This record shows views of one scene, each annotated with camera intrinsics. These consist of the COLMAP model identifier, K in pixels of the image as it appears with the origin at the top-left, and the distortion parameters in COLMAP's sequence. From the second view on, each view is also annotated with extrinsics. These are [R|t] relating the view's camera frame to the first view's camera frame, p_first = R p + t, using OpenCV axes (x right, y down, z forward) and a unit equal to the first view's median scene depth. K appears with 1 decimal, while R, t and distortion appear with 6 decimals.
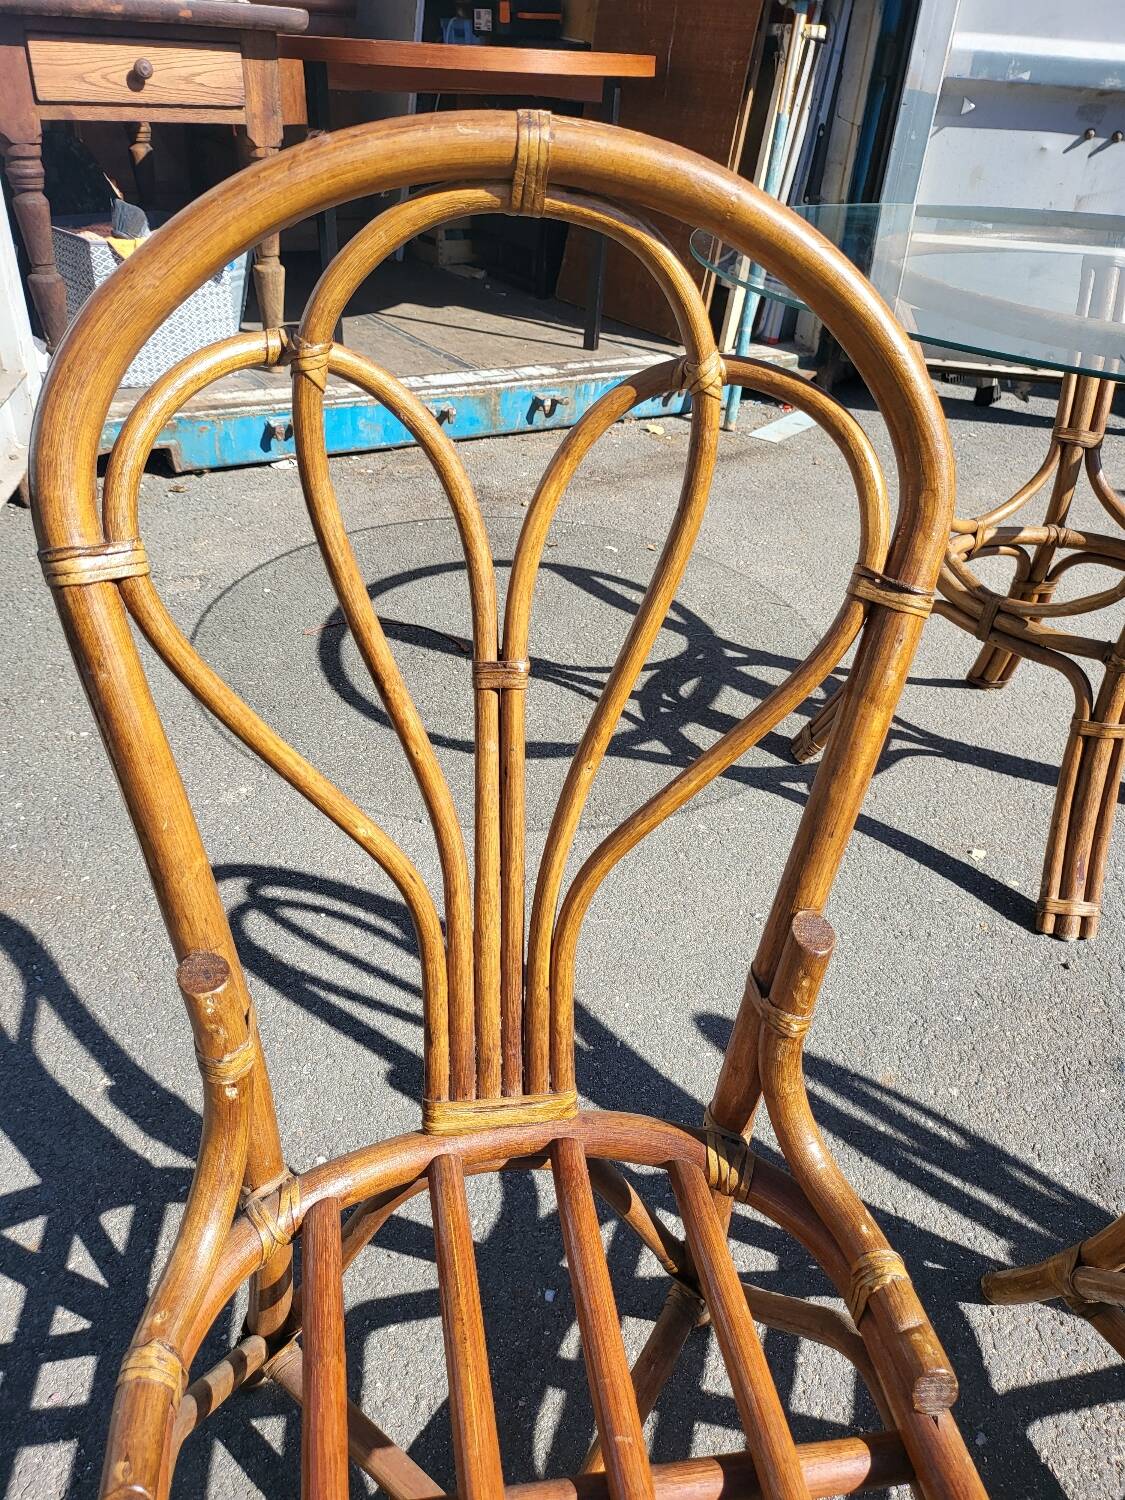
lens RADIAL K [[1062.0, 0, 557.2], [0, 1062.0, 754.5], [0, 0, 1]] dist [0.043293, -0.044497]
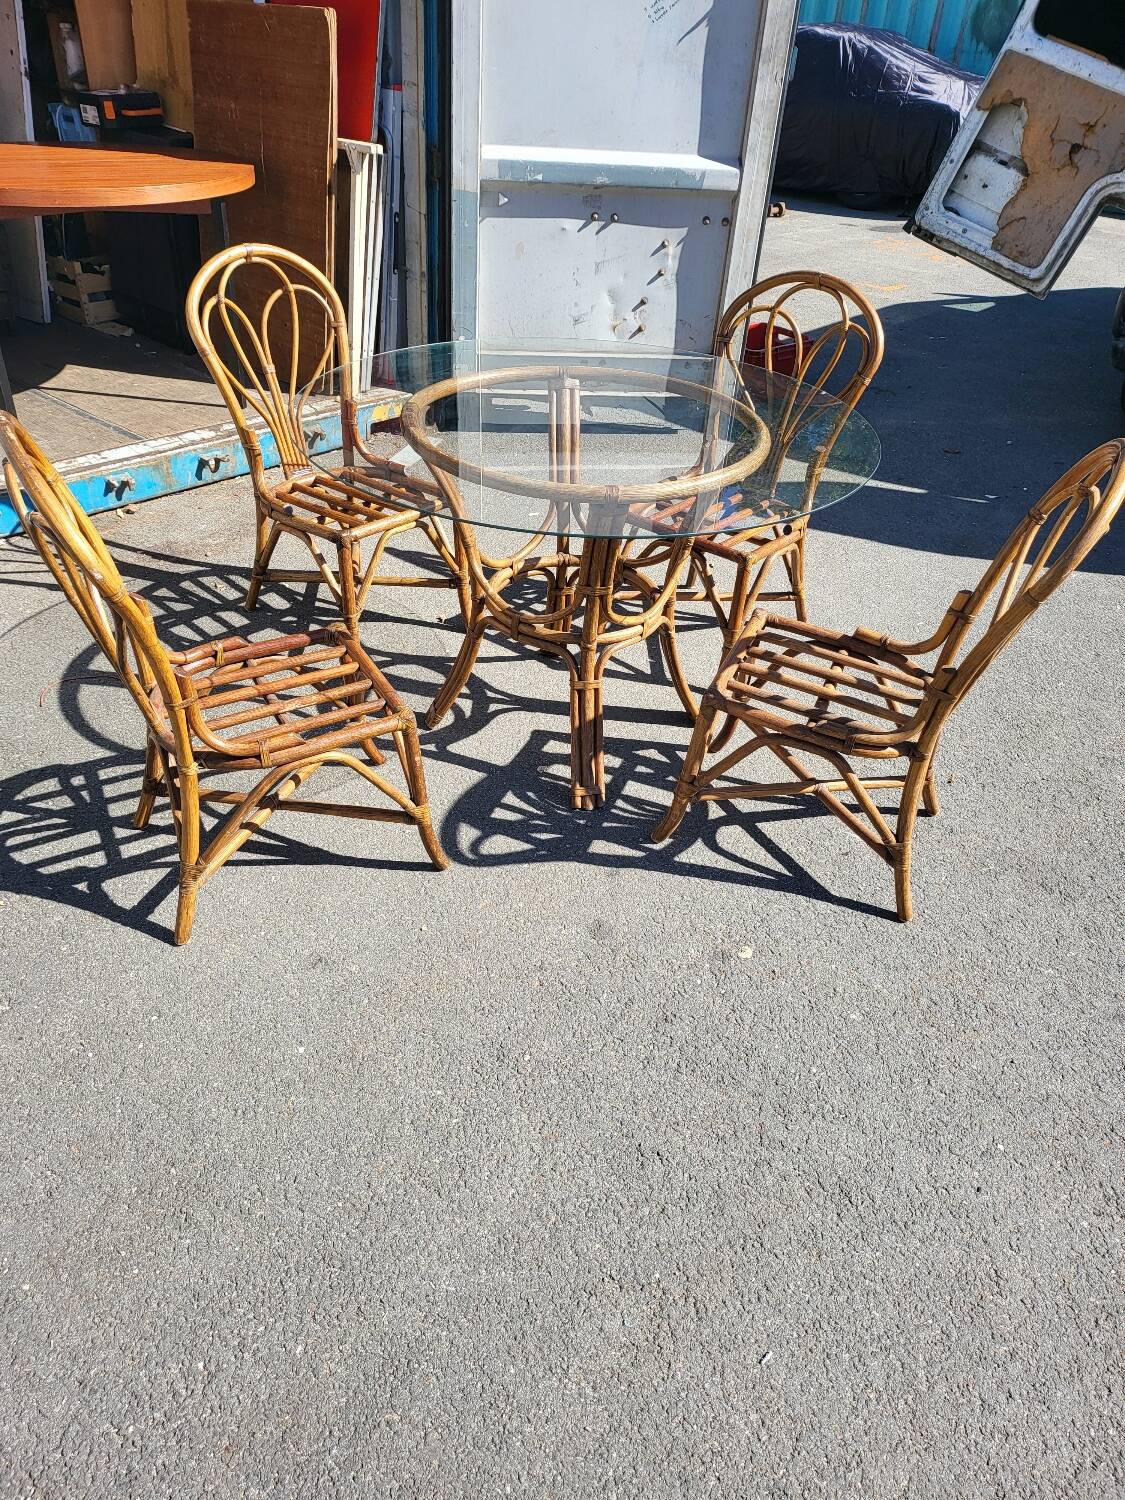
lens RADIAL K [[1049.1, 0, 549.5], [0, 1049.1, 757.9], [0, 0, 1]] dist [0.049817, -0.050896]
pose [[0.957274, -0.173264, 0.231532, 0.037659], [0.162485, 0.984568, 0.064993, -0.020863], [-0.239220, -0.024596, 0.970654, -0.462625]]
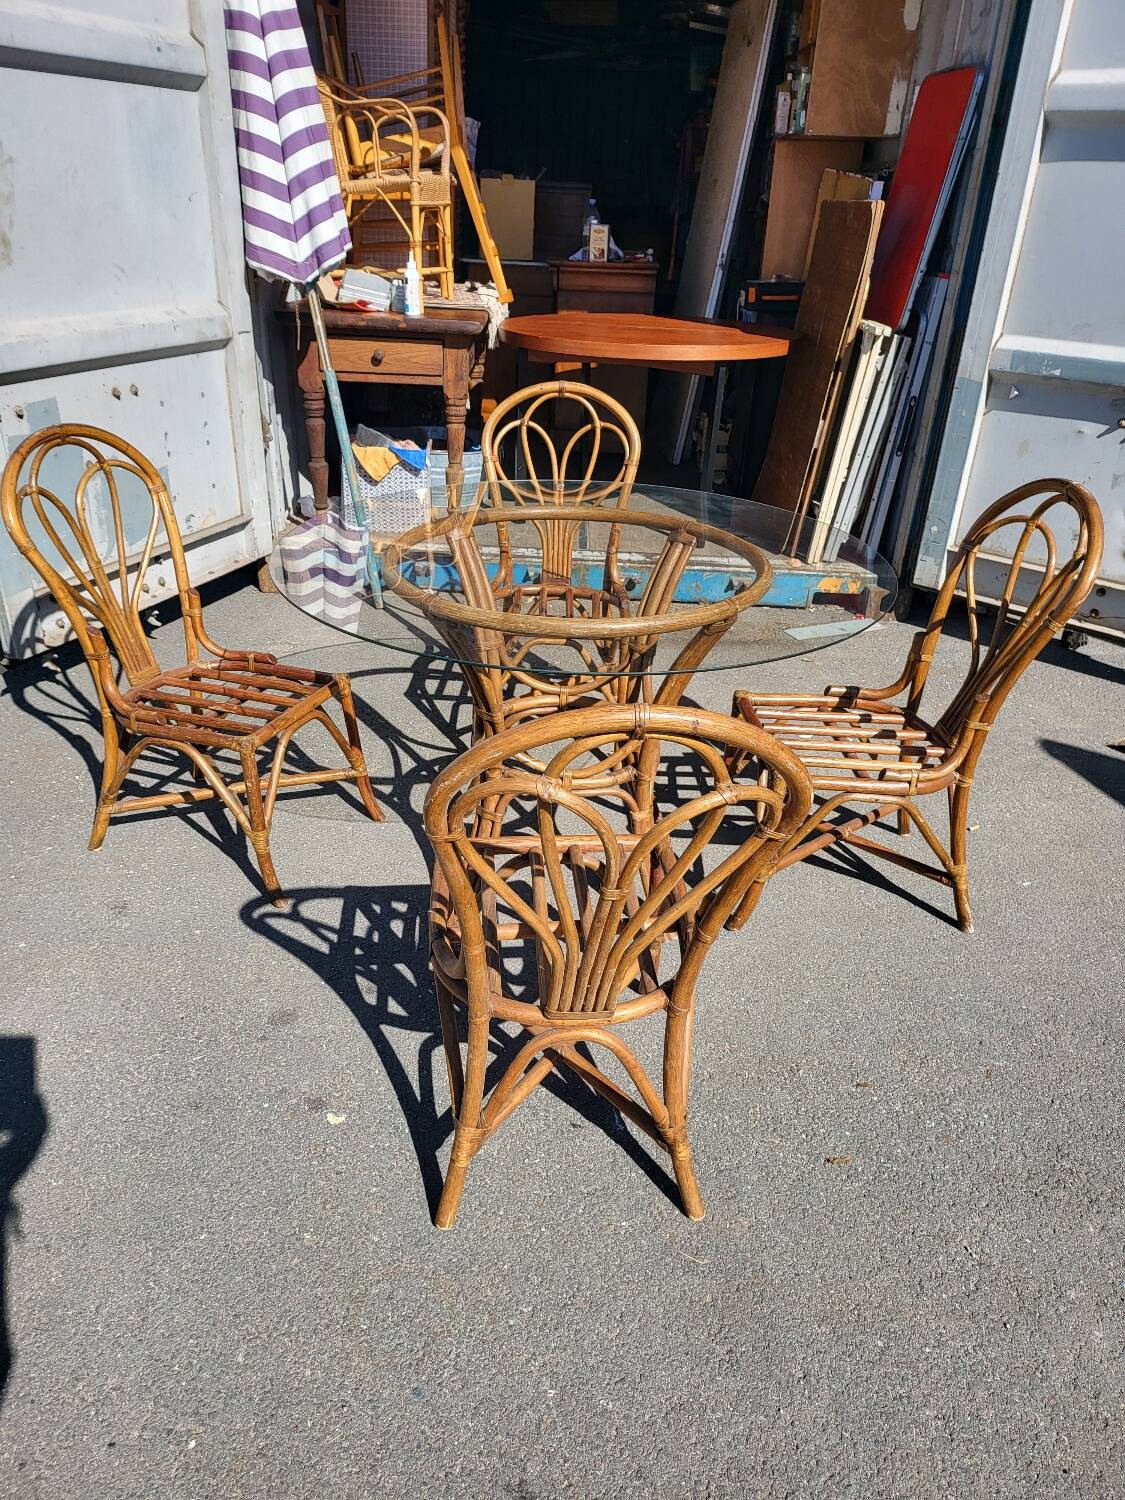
lens RADIAL K [[1049.1, 0, 535.9], [0, 1049.1, 743.2], [0, 0, 1]] dist [0.049817, -0.050896]
pose [[0.830781, 0.228986, -0.507315, 1.039393], [-0.296469, 0.953449, -0.055142, -0.049638], [0.471073, 0.196214, 0.859994, -0.248696]]
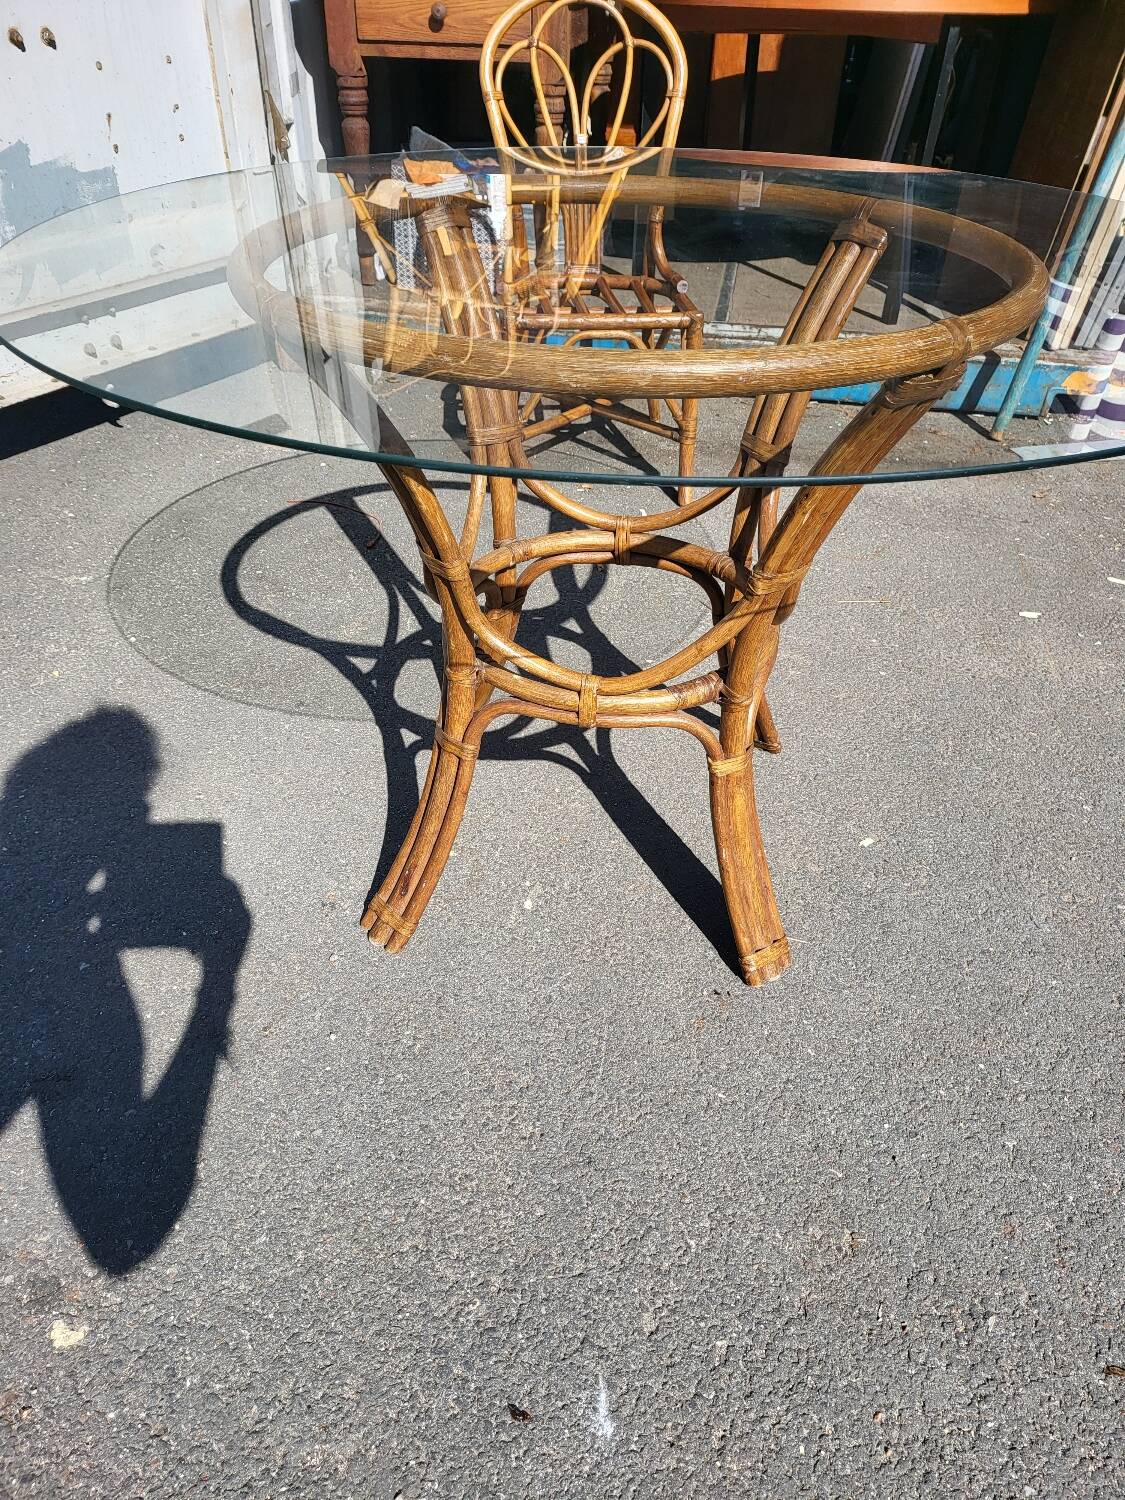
lens RADIAL K [[1049.1, 0, 558.8], [0, 1049.1, 754.8], [0, 0, 1]] dist [0.049817, -0.050896]
pose [[0.748188, 0.366792, -0.552882, 0.827902], [-0.349618, 0.926173, 0.141319, -0.134616], [0.563899, 0.087565, 0.821188, 0.263184]]
